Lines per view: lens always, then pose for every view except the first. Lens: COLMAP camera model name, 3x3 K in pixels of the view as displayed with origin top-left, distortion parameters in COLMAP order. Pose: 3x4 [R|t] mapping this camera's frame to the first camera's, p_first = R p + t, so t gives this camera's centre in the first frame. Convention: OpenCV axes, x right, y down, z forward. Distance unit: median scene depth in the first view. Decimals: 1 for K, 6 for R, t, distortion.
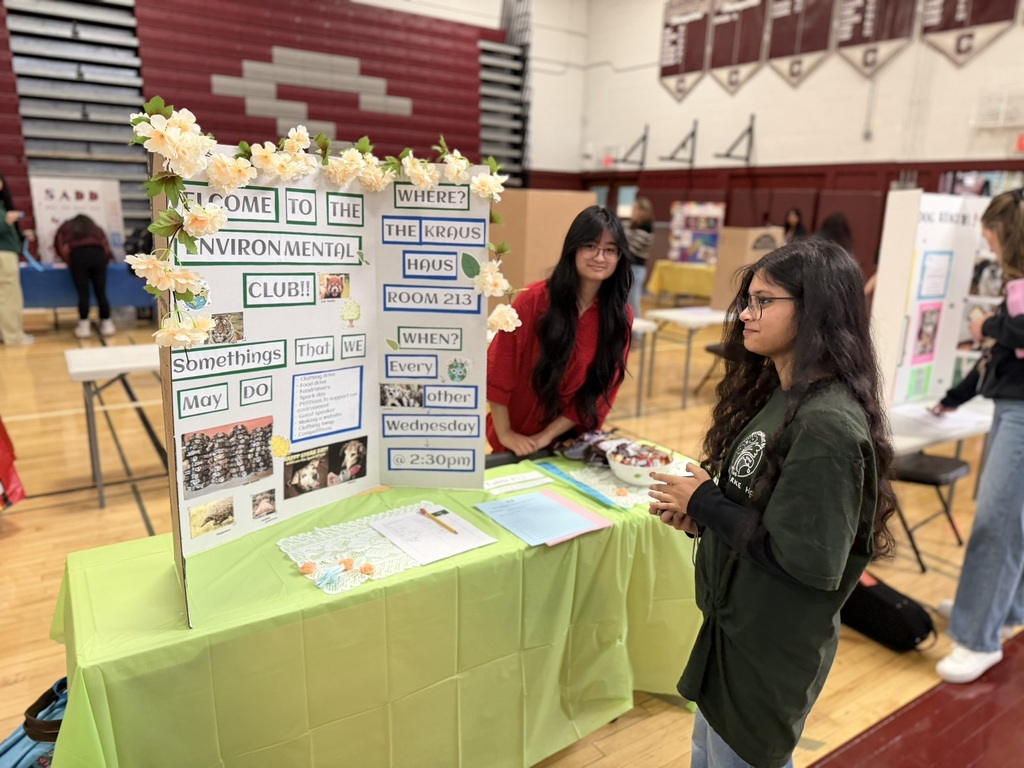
lens RADIAL K [[725.8, 0, 505.6], [0, 725.8, 378.2], [0, 0, 1]] dist [-0.004822, -0.017056]
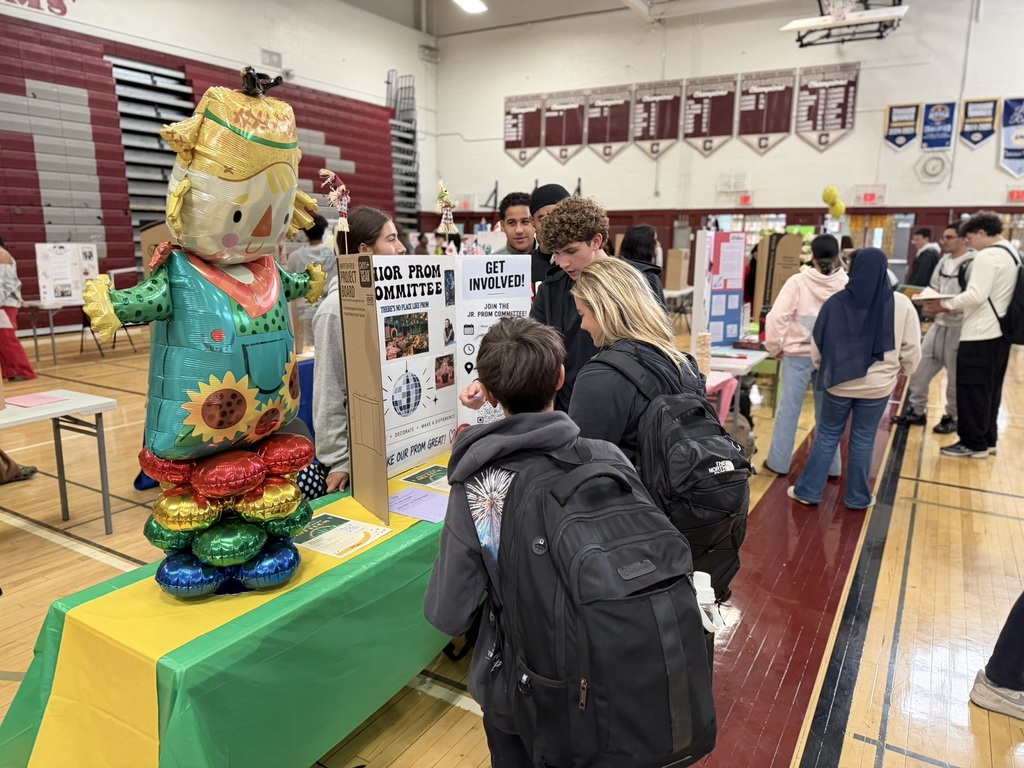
lens RADIAL K [[725.8, 0, 514.6], [0, 725.8, 387.9], [0, 0, 1]] dist [-0.004822, -0.017056]
pose [[0.885109, -0.116471, 0.450574, -0.580368], [0.127439, 0.991828, 0.006041, 0.059695], [-0.447596, 0.052073, 0.892719, -0.325103]]
